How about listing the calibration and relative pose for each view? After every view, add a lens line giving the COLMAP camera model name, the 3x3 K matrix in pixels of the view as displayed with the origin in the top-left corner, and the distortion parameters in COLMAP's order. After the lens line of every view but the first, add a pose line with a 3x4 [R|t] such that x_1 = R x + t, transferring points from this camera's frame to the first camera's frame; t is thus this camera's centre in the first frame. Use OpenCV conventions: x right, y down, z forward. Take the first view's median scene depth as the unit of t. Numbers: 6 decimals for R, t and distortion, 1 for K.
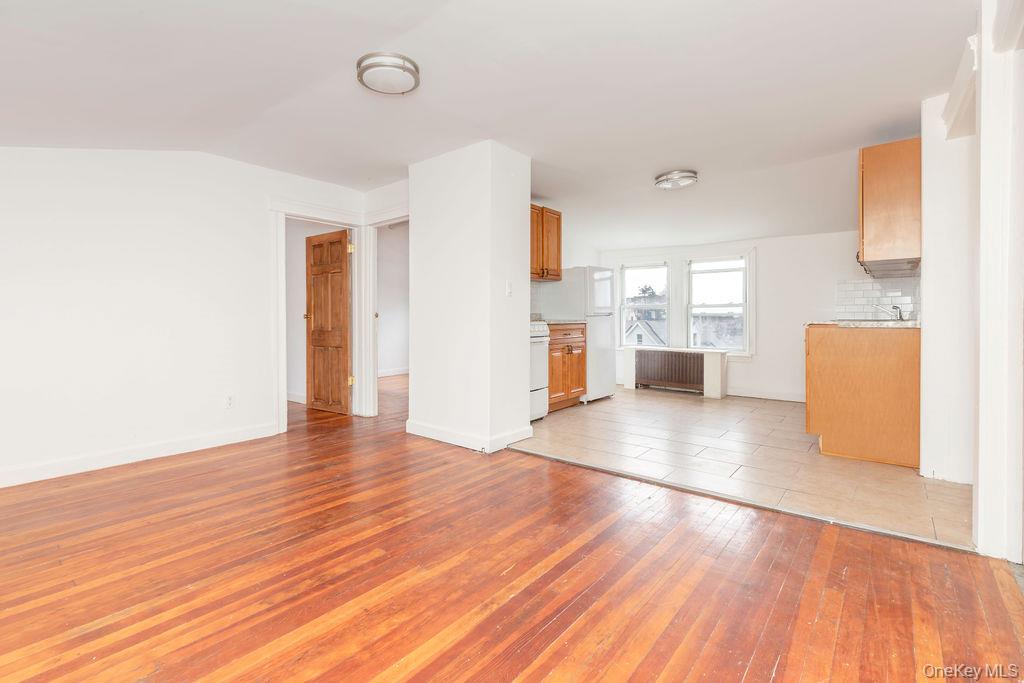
lens RADIAL K [[475.0, 0, 507.9], [0, 475.0, 316.1], [0, 0, 1]] dist [0.001174, -0.000158]
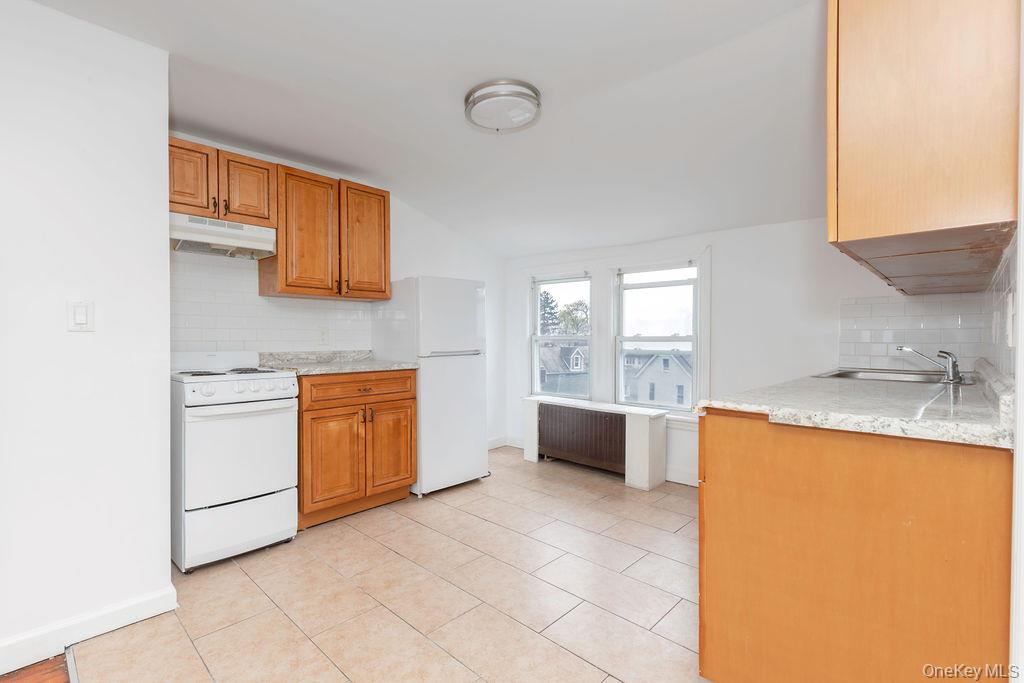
lens RADIAL K [[475.0, 0, 511.4], [0, 475.0, 336.9], [0, 0, 1]] dist [0.001174, -0.000158]
pose [[0.997365, 0.004494, -0.072404, 0.301496], [-0.004471, 0.999990, 0.000477, -0.024902], [0.072406, -0.000152, 0.997375, 0.356623]]
